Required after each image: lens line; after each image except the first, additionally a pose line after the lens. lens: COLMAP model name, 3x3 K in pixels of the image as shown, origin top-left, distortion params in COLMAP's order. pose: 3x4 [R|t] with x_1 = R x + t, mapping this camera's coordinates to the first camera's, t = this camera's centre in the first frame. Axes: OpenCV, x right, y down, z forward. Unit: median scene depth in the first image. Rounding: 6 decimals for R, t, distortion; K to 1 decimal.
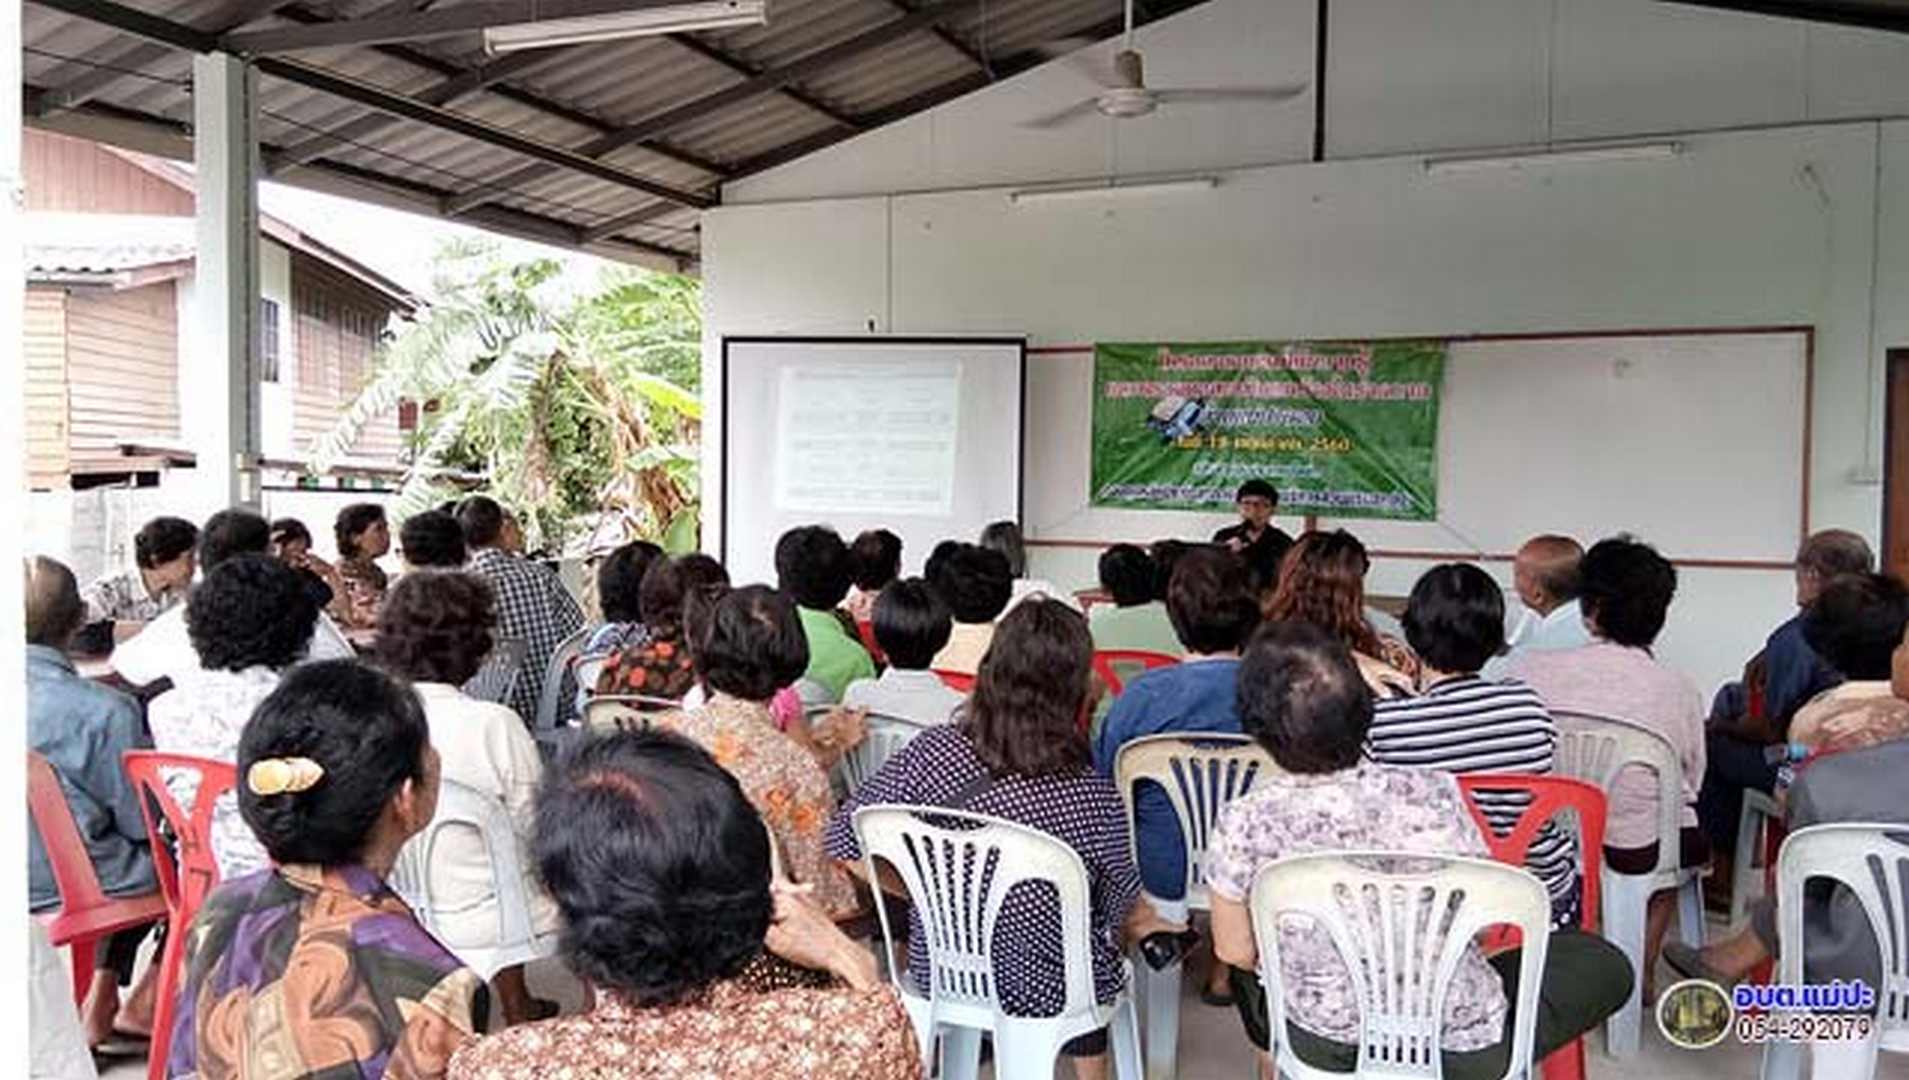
lens RADIAL K [[1493.0, 0, 949.0], [0, 1493.0, 537.2], [0, 0, 1]] dist [0.117800, -0.173206]
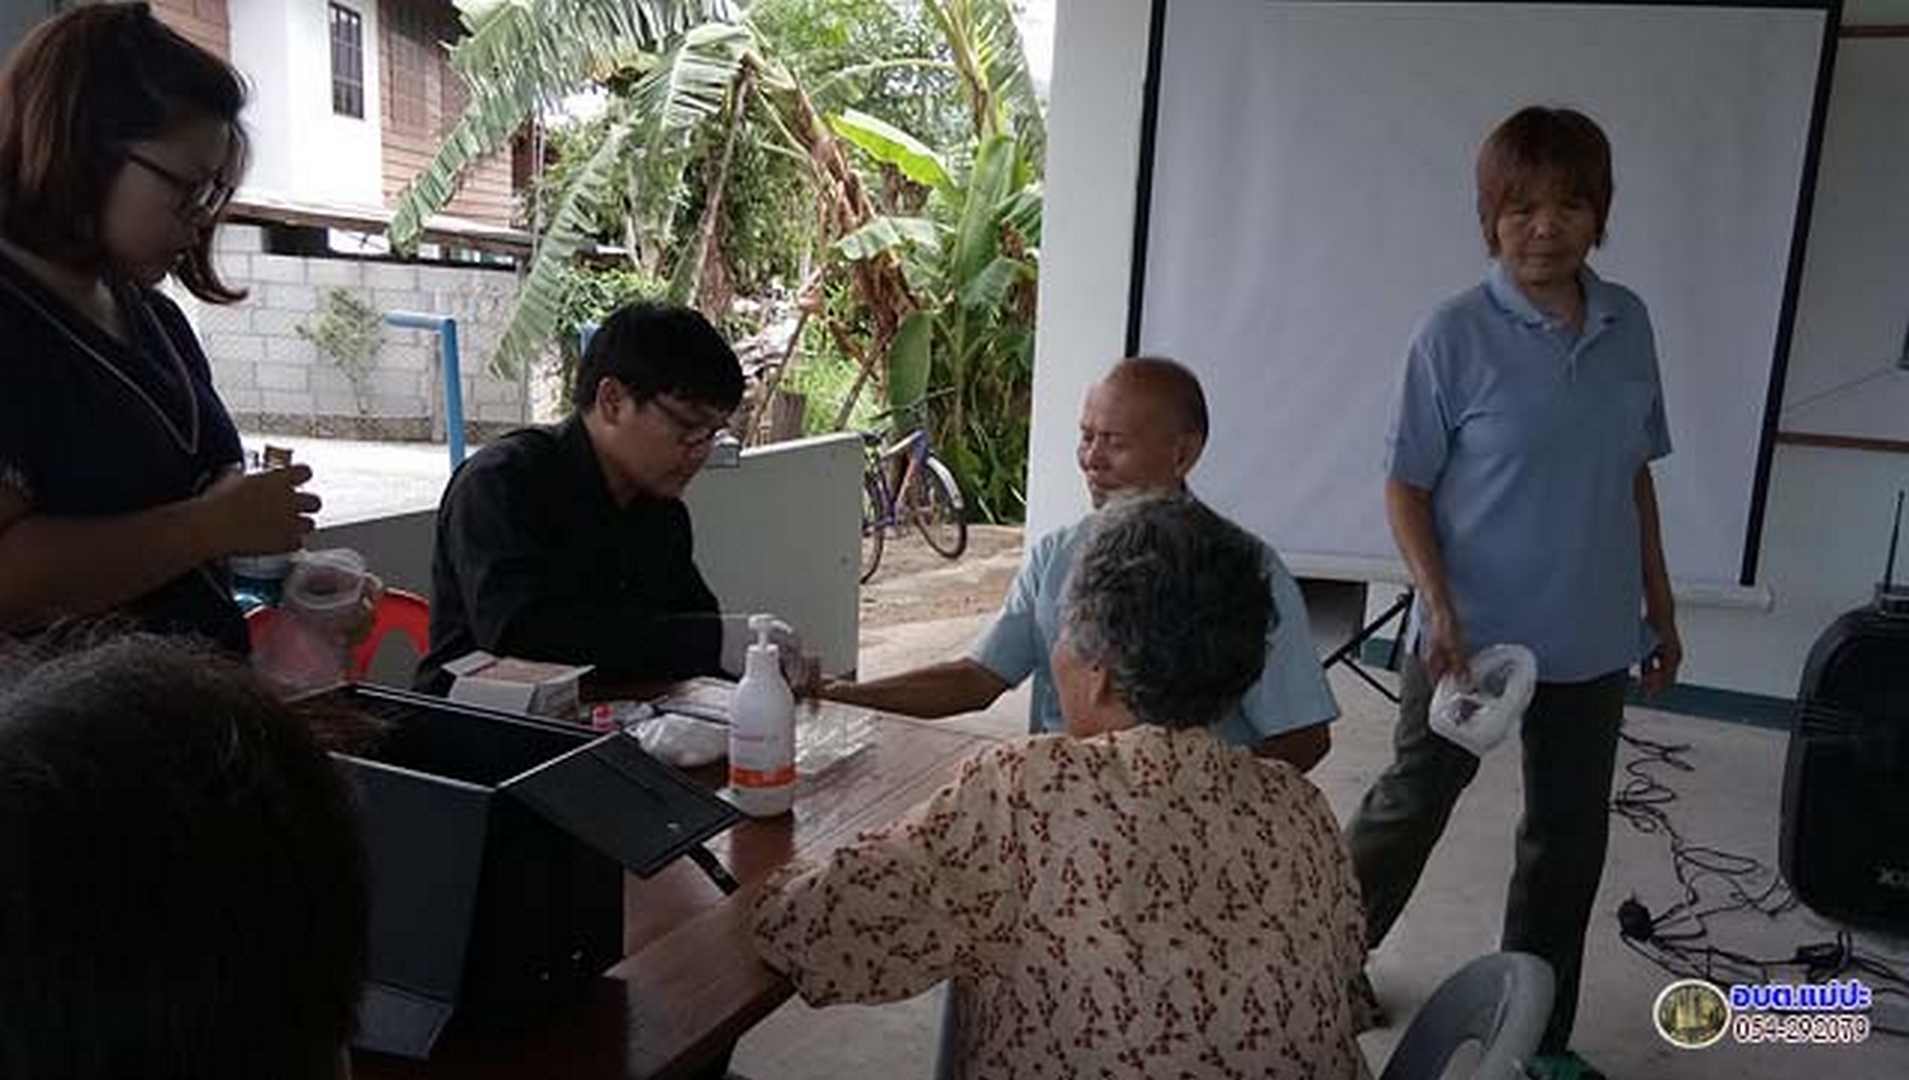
lens RADIAL K [[1483.9, 0, 945.5], [0, 1483.9, 536.0], [0, 0, 1]] dist [0.115212, -0.170973]
pose [[0.996724, 0.047548, -0.065425, -0.177450], [-0.037711, 0.988840, 0.144129, -0.025960], [0.071548, -0.141190, 0.987394, 0.491612]]
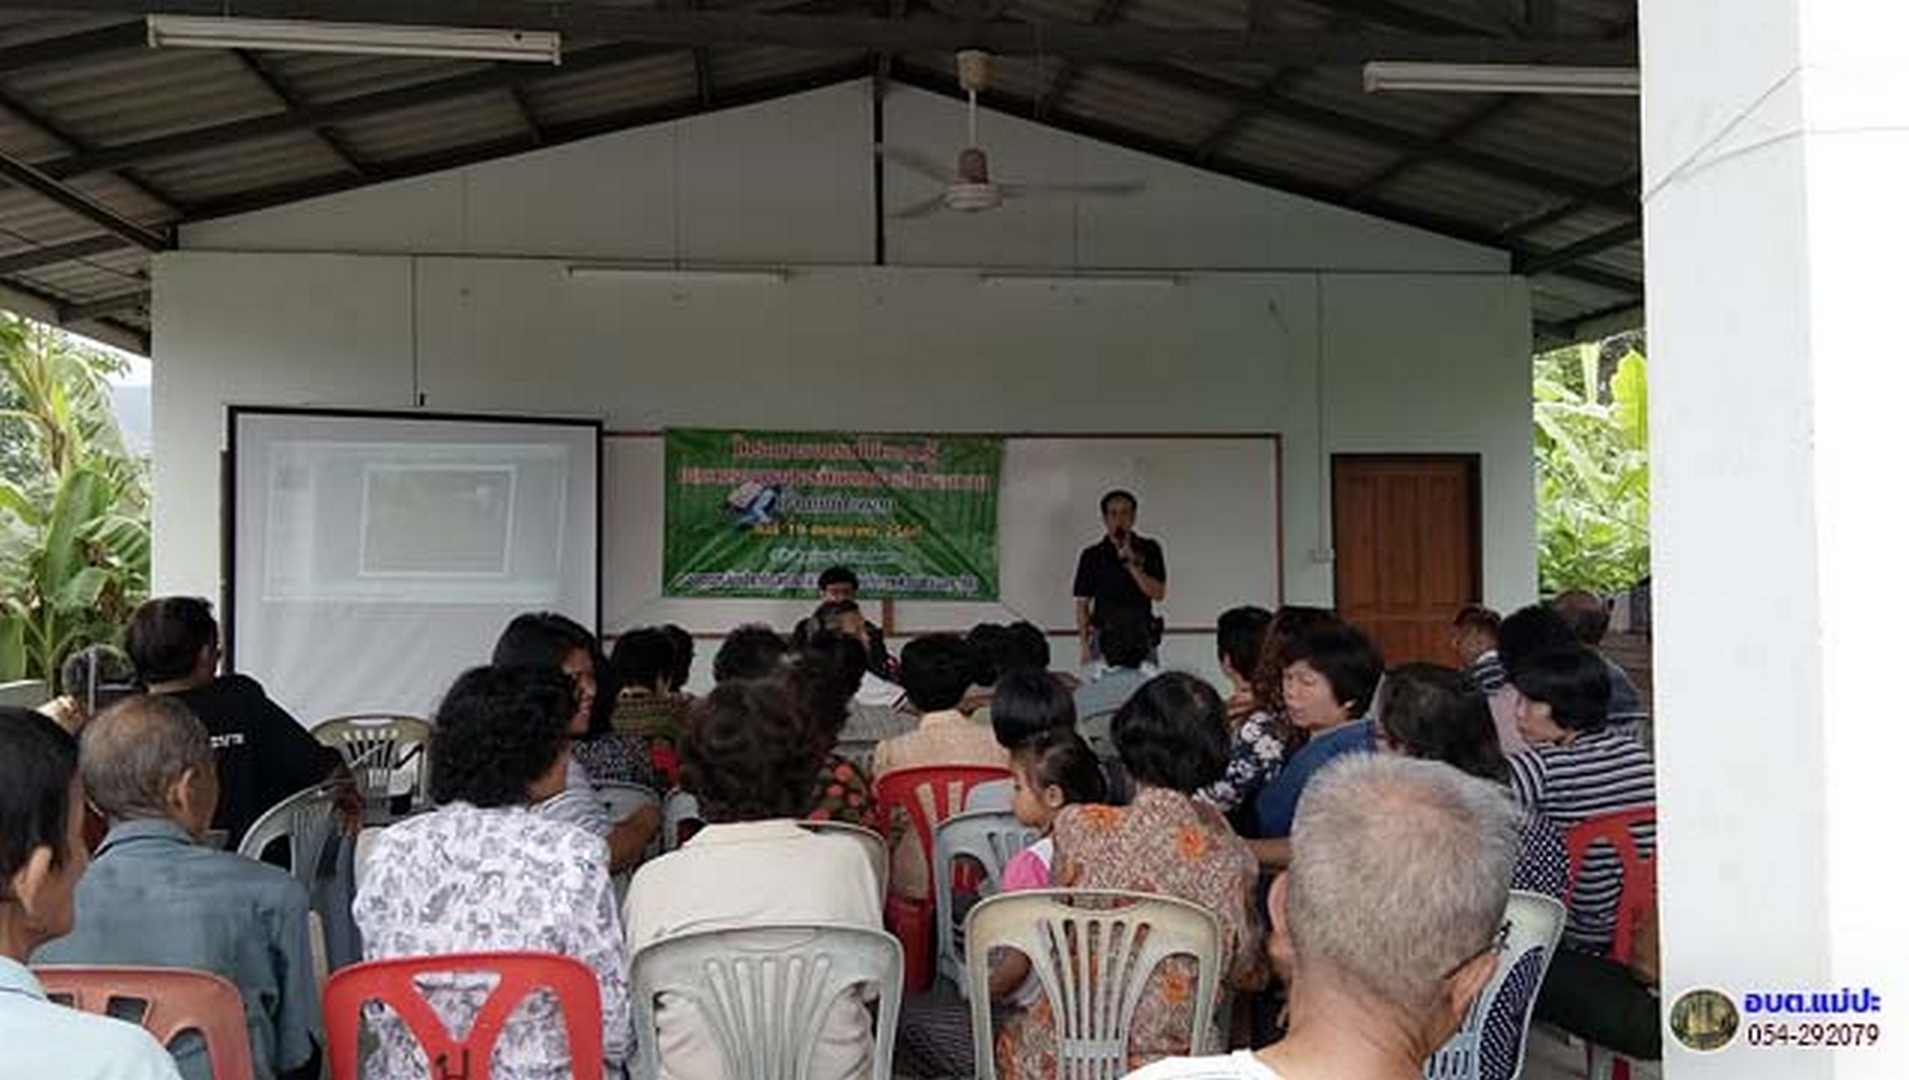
lens RADIAL K [[1498.2, 0, 957.1], [0, 1498.2, 538.4], [0, 0, 1]] dist [0.101212, -0.131609]
pose [[0.864776, -0.006928, 0.502111, -0.230576], [0.037331, 0.998025, -0.050523, -0.002481], [-0.500769, 0.062436, 0.863326, 0.074890]]
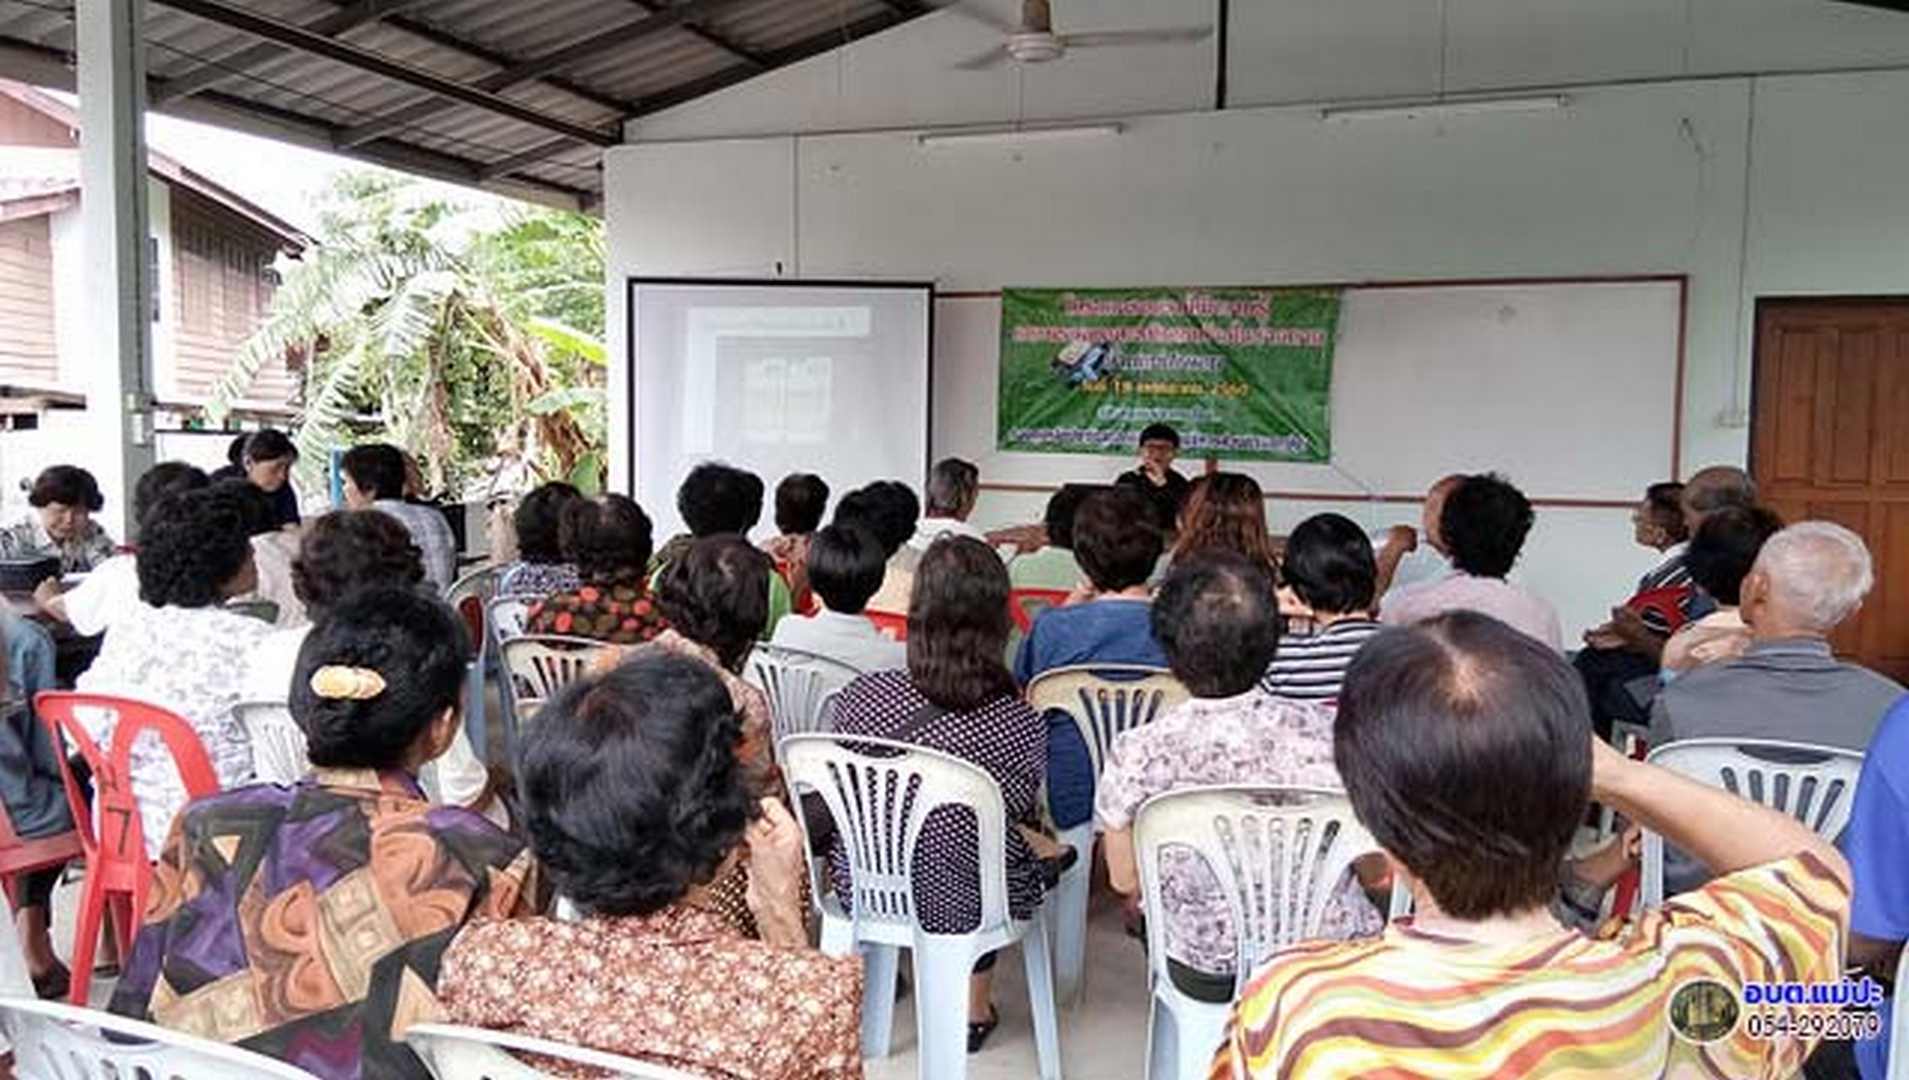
lens RADIAL K [[1490.1, 0, 947.0], [0, 1490.1, 537.1], [0, 0, 1]] dist [0.119807, -0.175929]
pose [[0.998024, -0.003481, 0.062741, -0.003377], [0.001169, 0.999320, 0.036853, 0.001286], [-0.062826, -0.036707, 0.997349, -0.009202]]
